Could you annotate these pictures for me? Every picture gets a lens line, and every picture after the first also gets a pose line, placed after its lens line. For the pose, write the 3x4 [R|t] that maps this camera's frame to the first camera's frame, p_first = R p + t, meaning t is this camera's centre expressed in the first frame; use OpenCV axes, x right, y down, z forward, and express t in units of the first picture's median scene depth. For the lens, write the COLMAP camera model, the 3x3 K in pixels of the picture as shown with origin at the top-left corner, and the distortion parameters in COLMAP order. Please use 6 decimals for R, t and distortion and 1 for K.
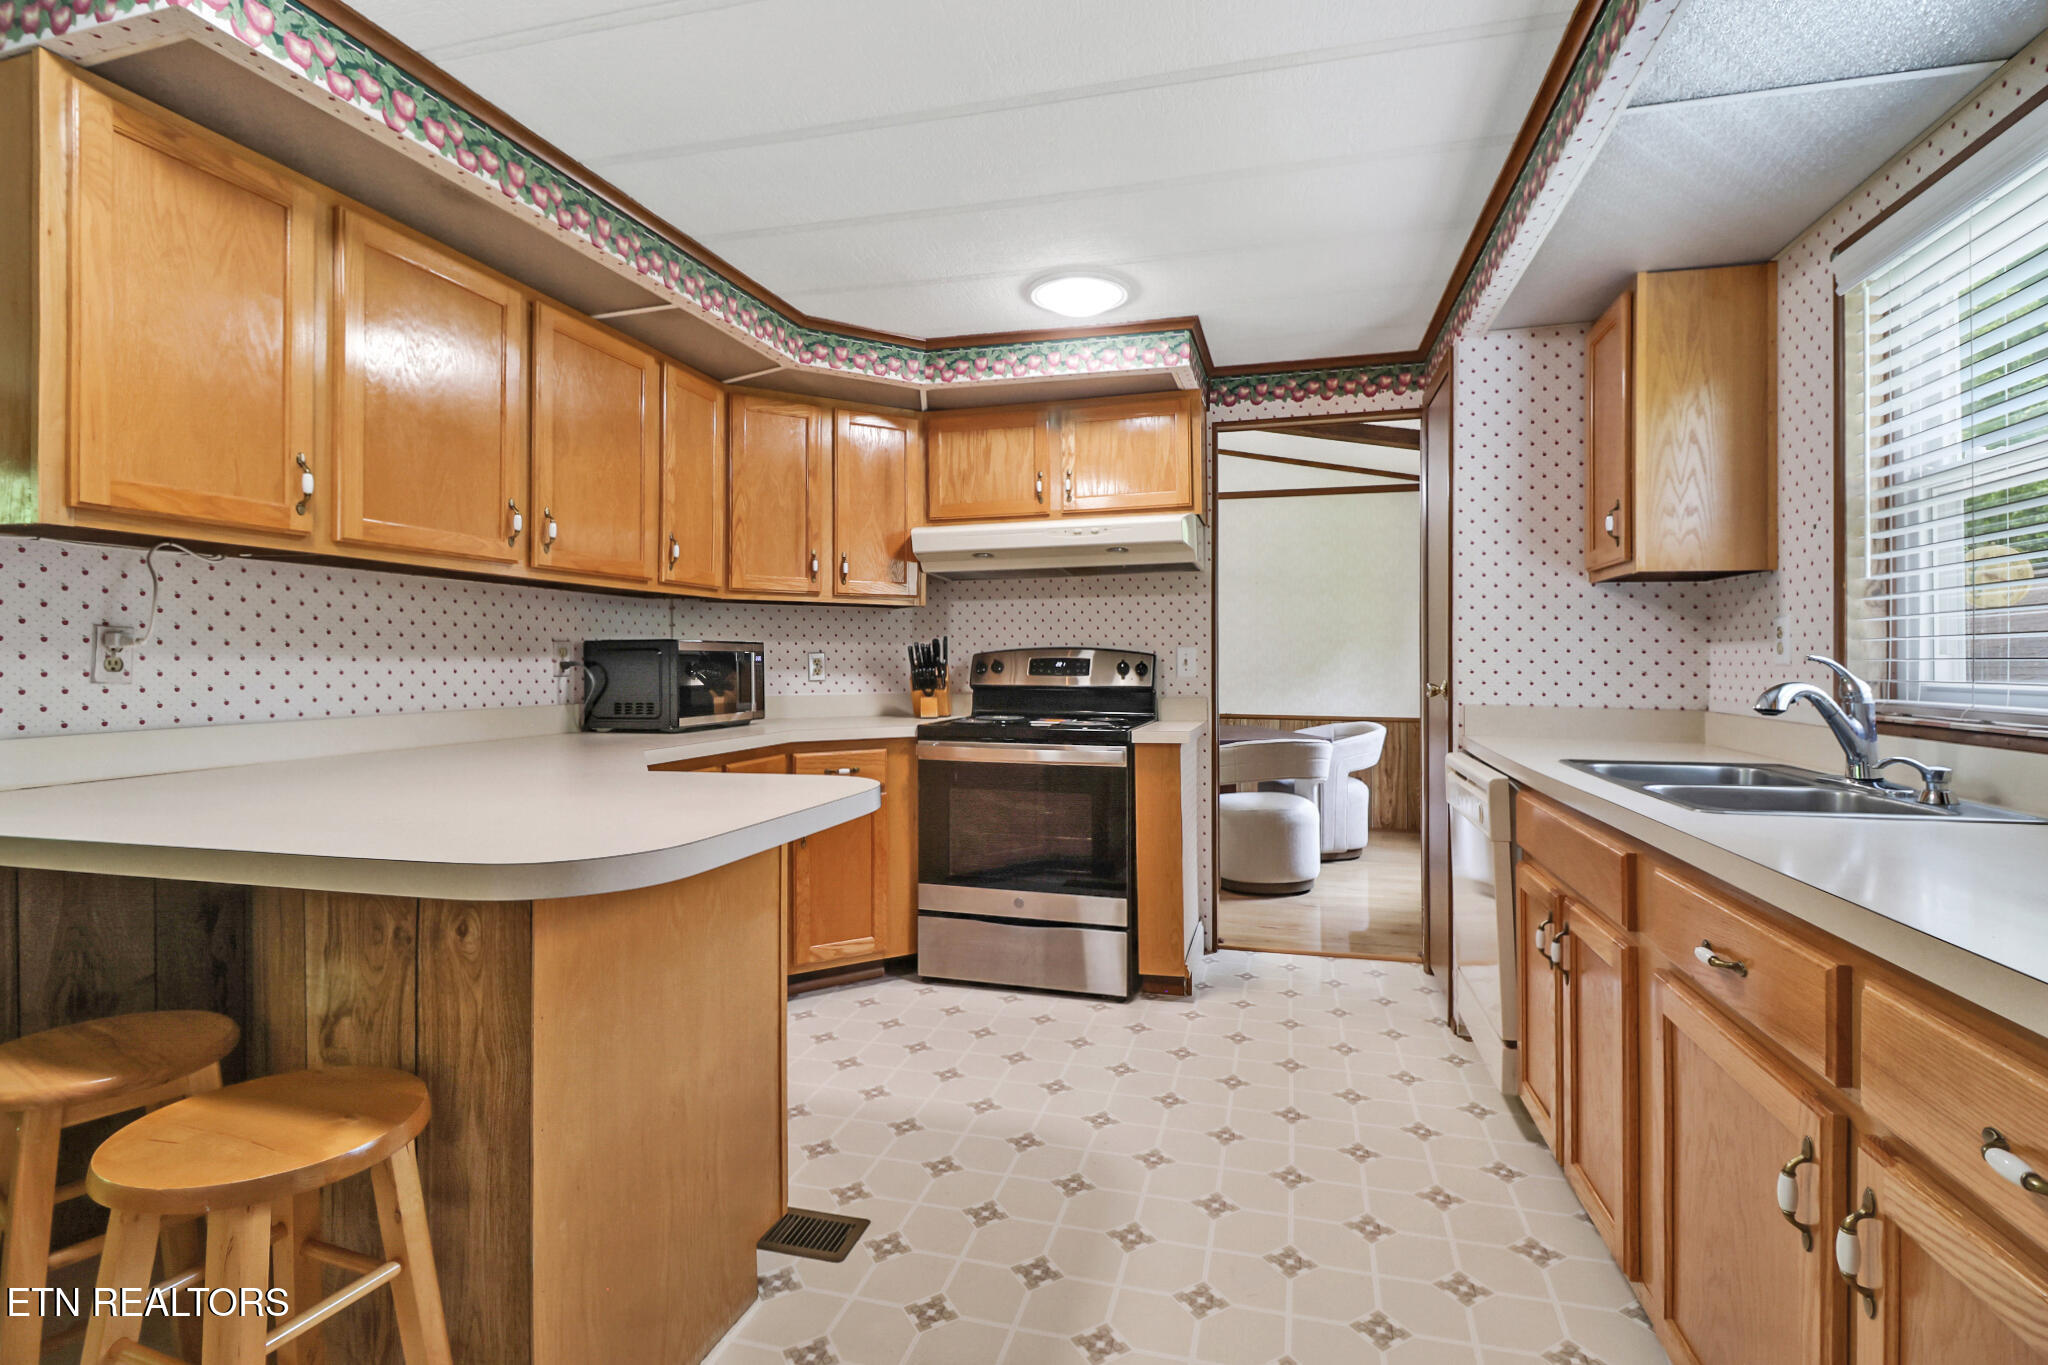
lens RADIAL K [[943.2, 0, 1047.3], [0, 943.2, 641.1], [0, 0, 1]] dist [0.000847, -0.004942]
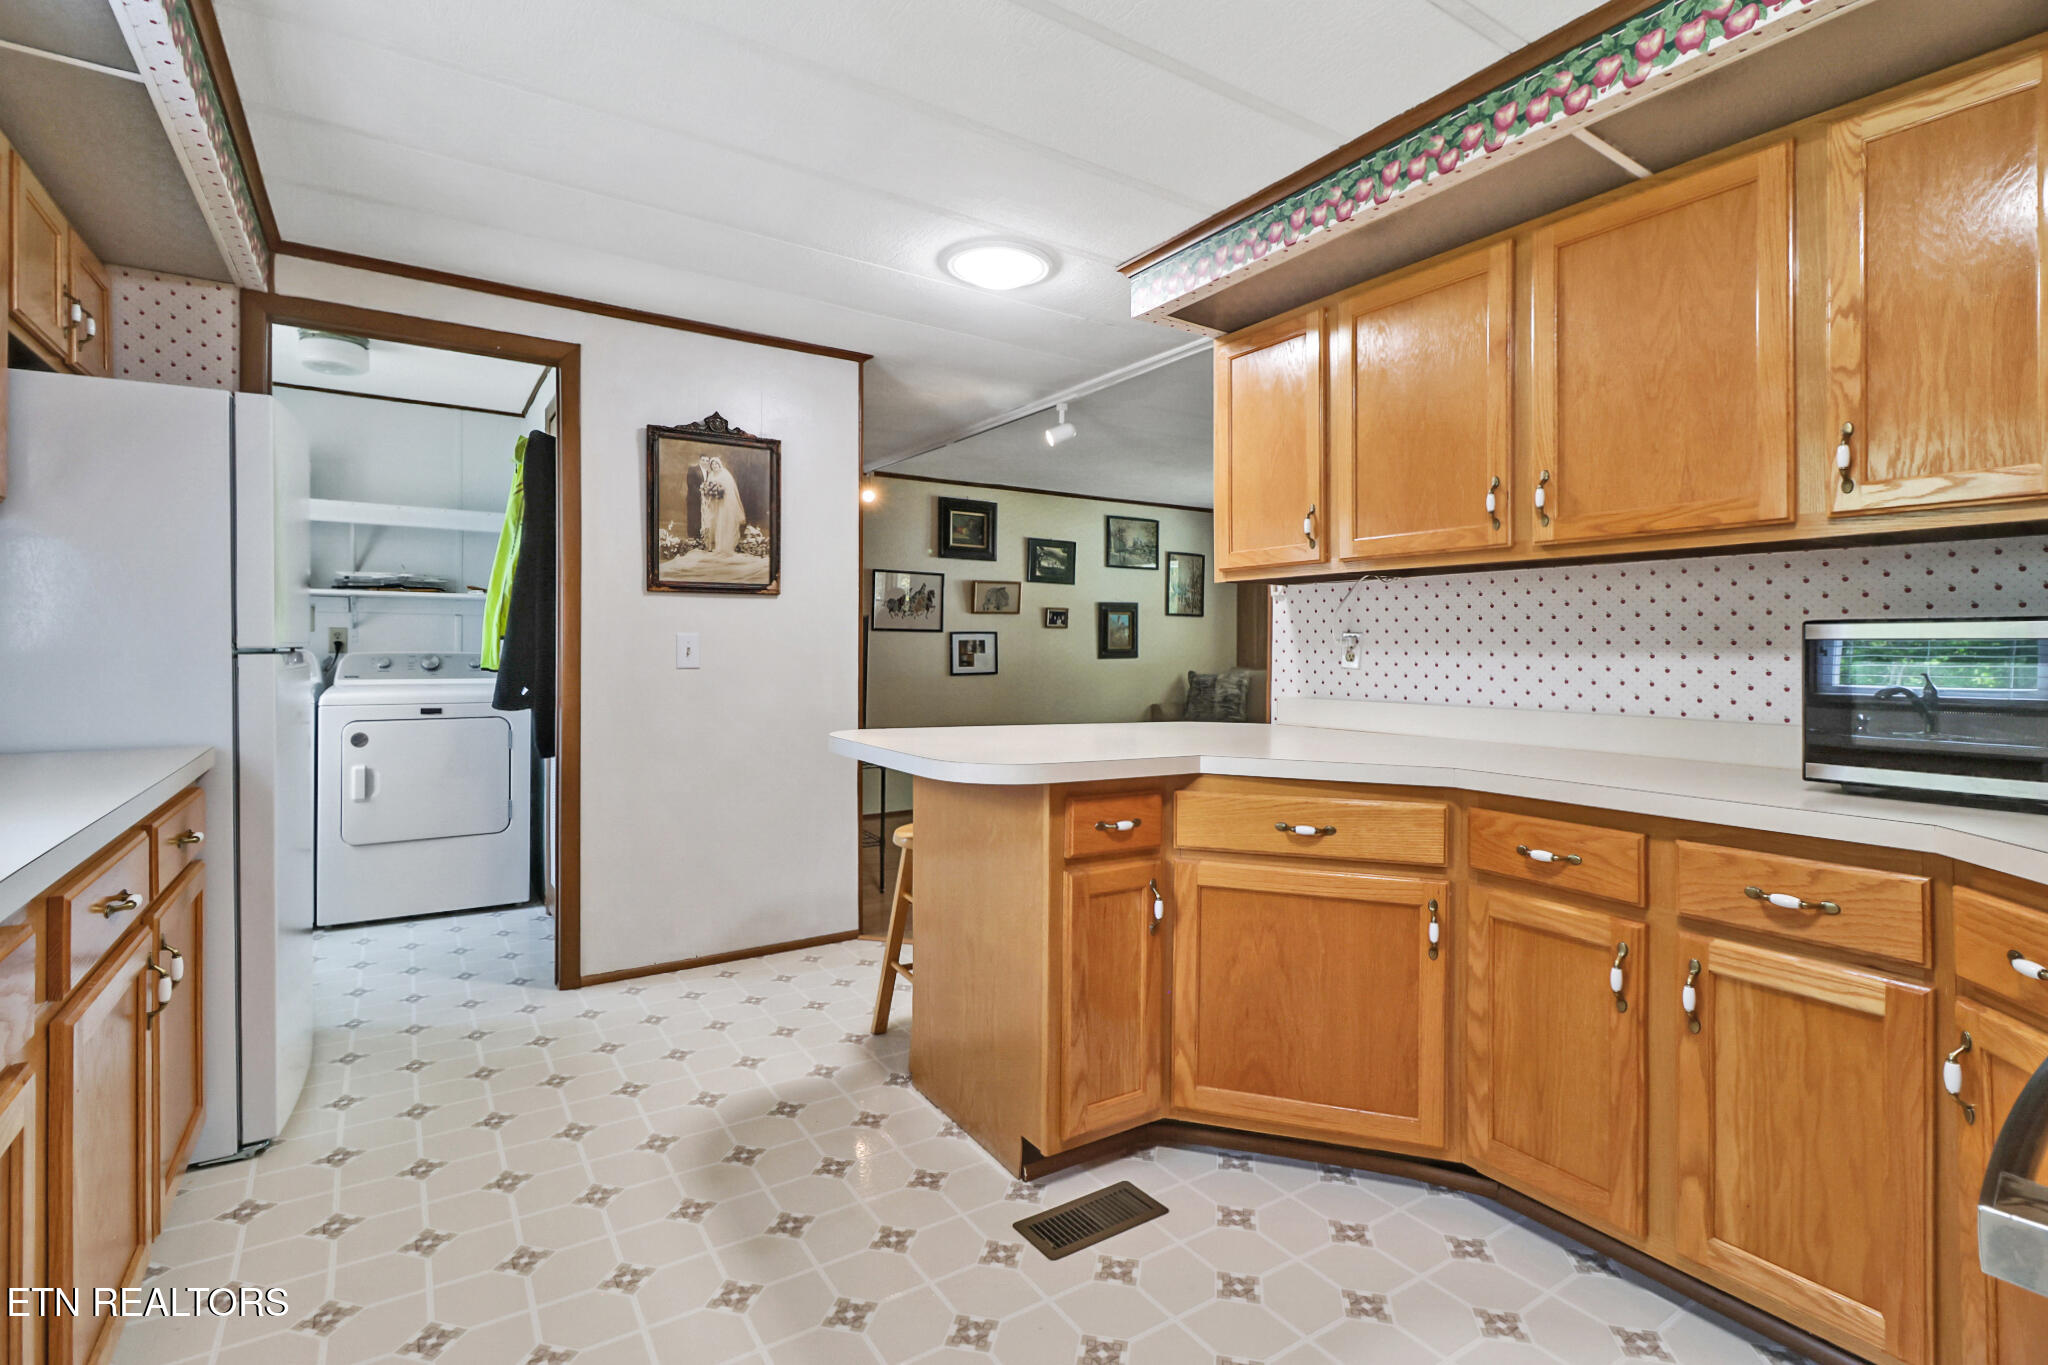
lens RADIAL K [[943.2, 0, 1030.7], [0, 943.2, 655.0], [0, 0, 1]] dist [0.000847, -0.004942]
pose [[-0.665299, -0.009016, -0.746523, 0.353085], [0.000861, 0.999917, -0.012843, 0.027606], [0.746577, -0.009187, -0.665236, 1.099116]]
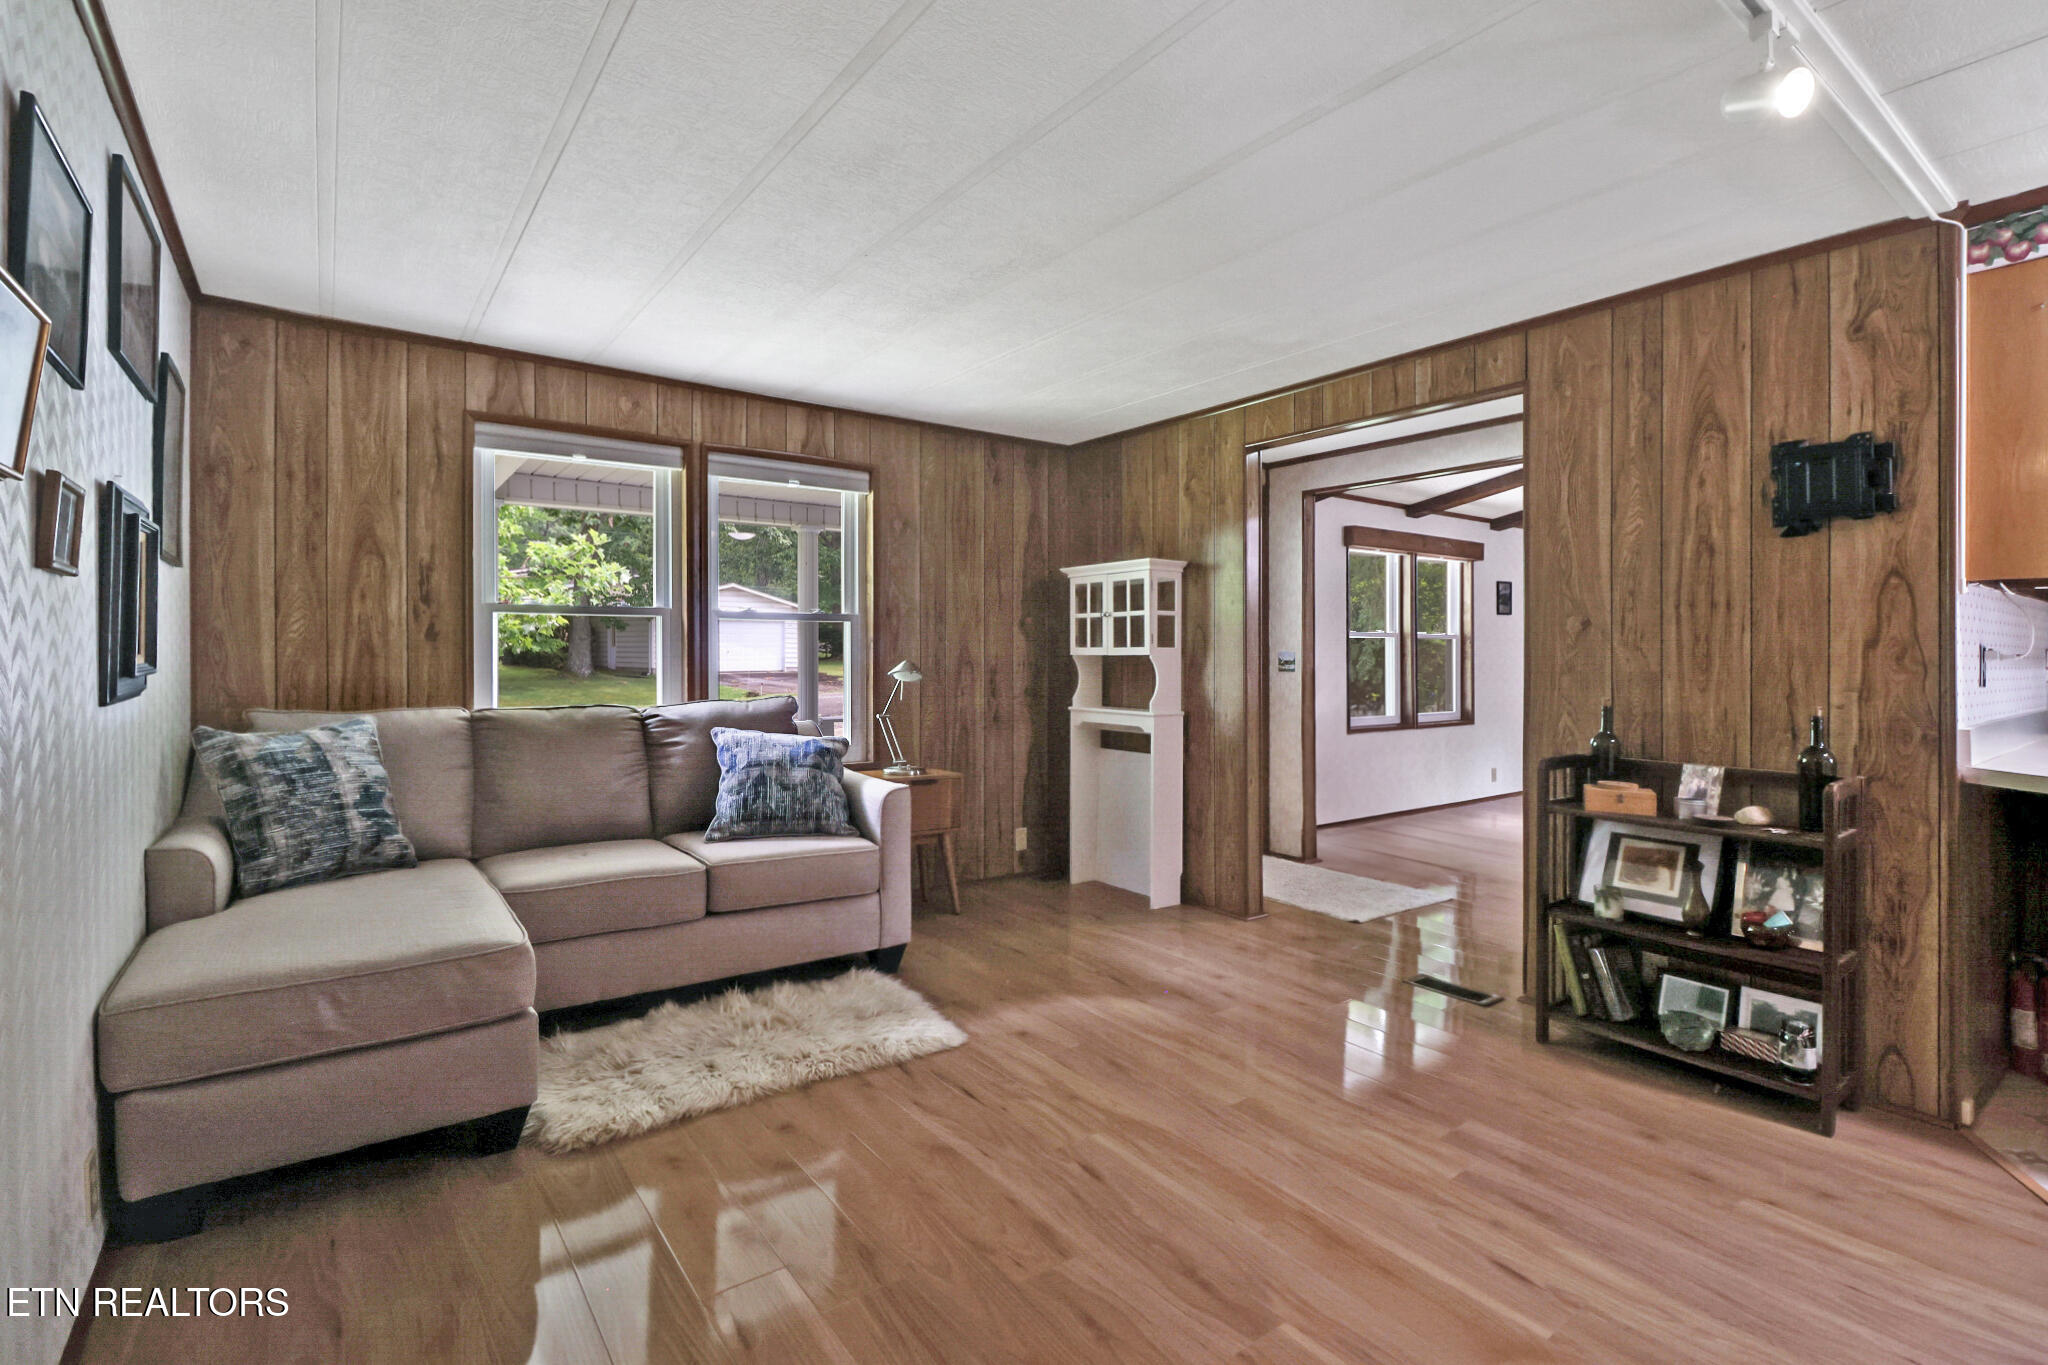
lens RADIAL K [[943.2, 0, 1029.7], [0, 943.2, 664.8], [0, 0, 1]] dist [0.000847, -0.004942]
pose [[0.778869, -0.003675, -0.627176, -0.821935], [0.017185, 0.999732, 0.015483, -0.022640], [0.626951, -0.022837, 0.778724, -0.599950]]
